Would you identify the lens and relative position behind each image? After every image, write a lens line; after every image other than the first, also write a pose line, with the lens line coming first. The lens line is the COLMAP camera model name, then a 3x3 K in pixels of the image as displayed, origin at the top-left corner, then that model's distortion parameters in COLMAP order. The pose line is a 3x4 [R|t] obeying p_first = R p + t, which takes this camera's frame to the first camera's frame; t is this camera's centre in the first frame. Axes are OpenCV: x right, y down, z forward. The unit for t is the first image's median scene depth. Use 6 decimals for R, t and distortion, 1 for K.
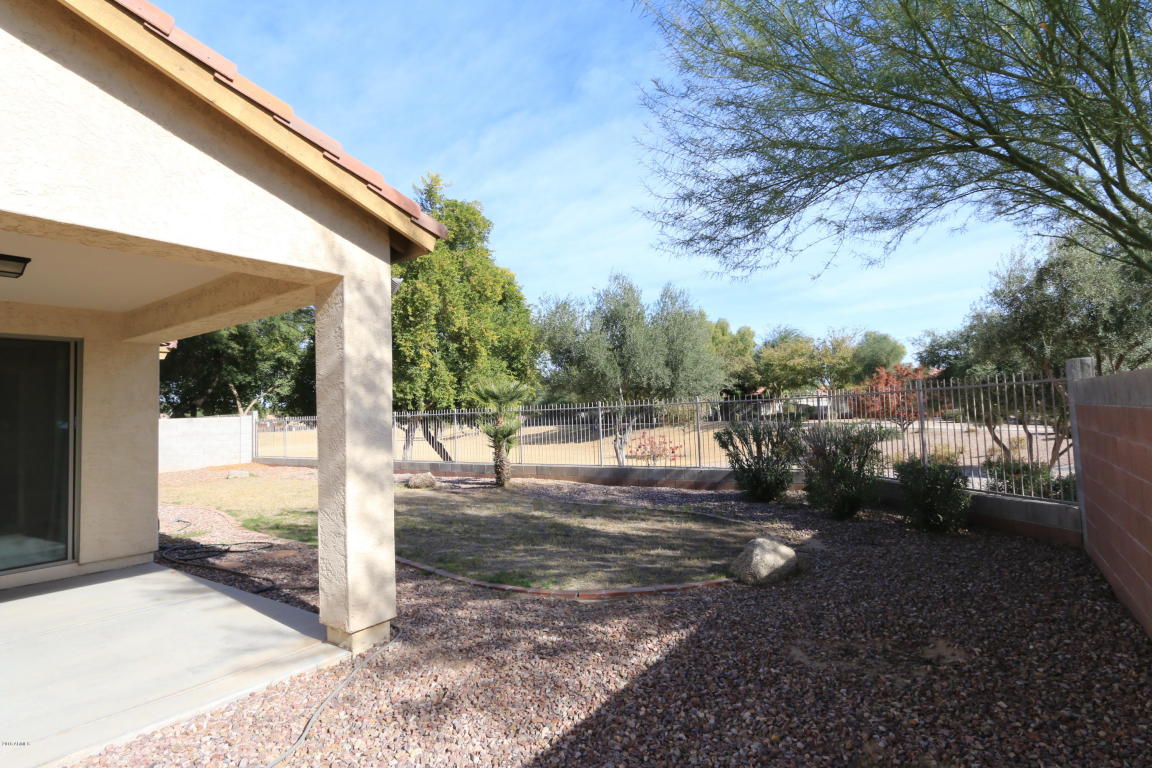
lens RADIAL K [[566.6, 0, 581.1], [0, 566.6, 380.1], [0, 0, 1]] dist [-0.017490, 0.000709]
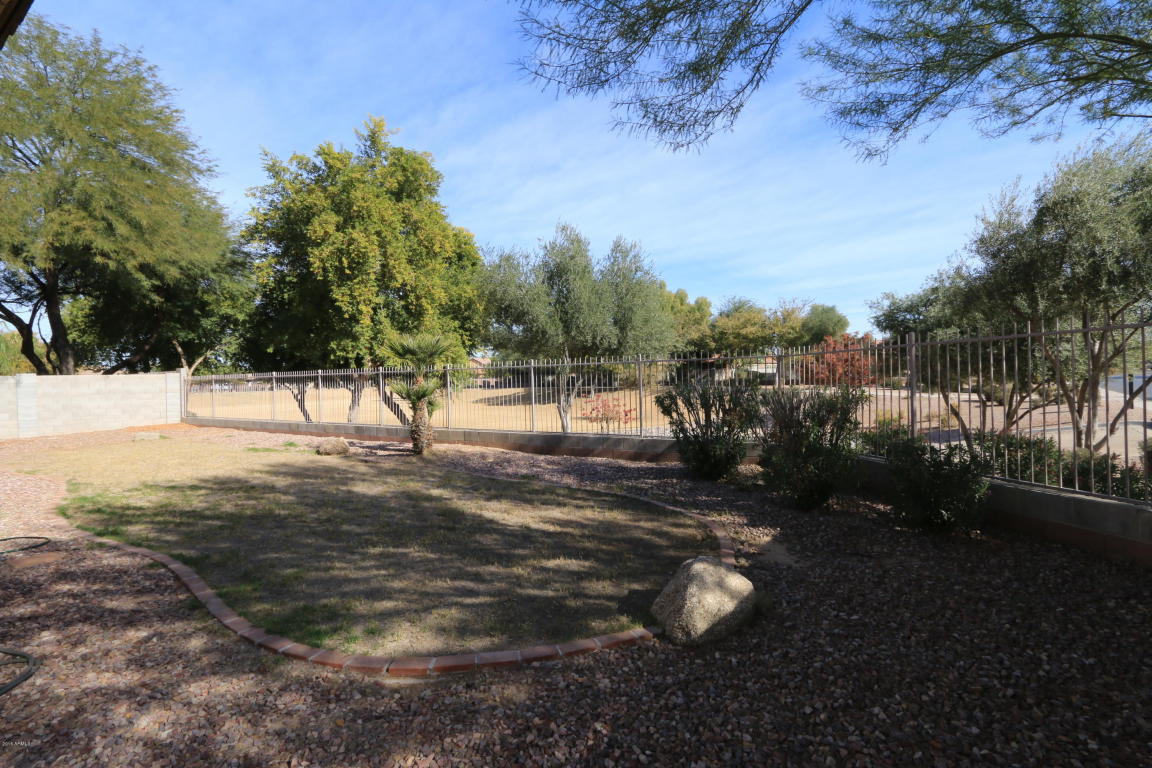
lens RADIAL K [[517.8, 0, 578.6], [0, 517.8, 377.6], [0, 0, 1]] dist [-0.015806, 0.000708]
pose [[0.998685, 0.012646, 0.049692, 0.048070], [-0.015543, 0.998175, 0.058357, 0.013090], [-0.048864, -0.059053, 0.997058, 0.141060]]
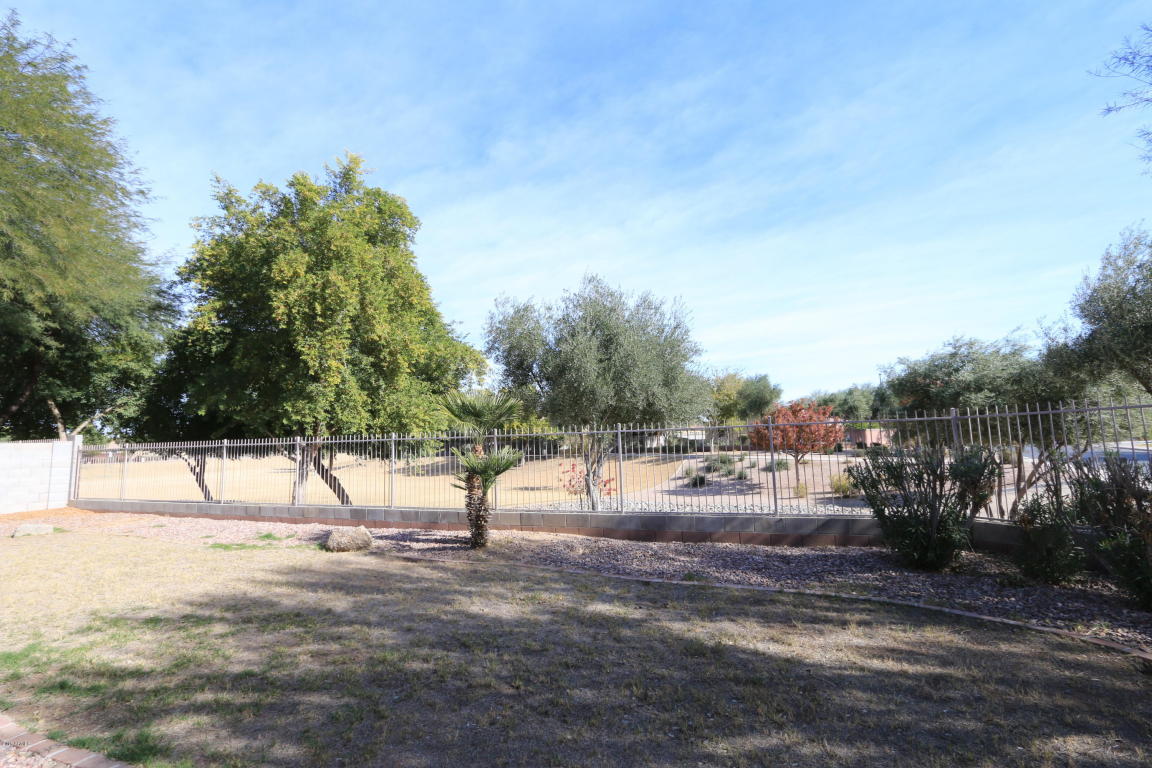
lens RADIAL K [[517.8, 0, 576.7], [0, 517.8, 382.6], [0, 0, 1]] dist [-0.015806, 0.000708]
pose [[0.974408, 0.033687, 0.222248, -0.127582], [-0.019622, 0.997680, -0.065191, 0.022469], [-0.223928, 0.059162, 0.972808, 0.266644]]
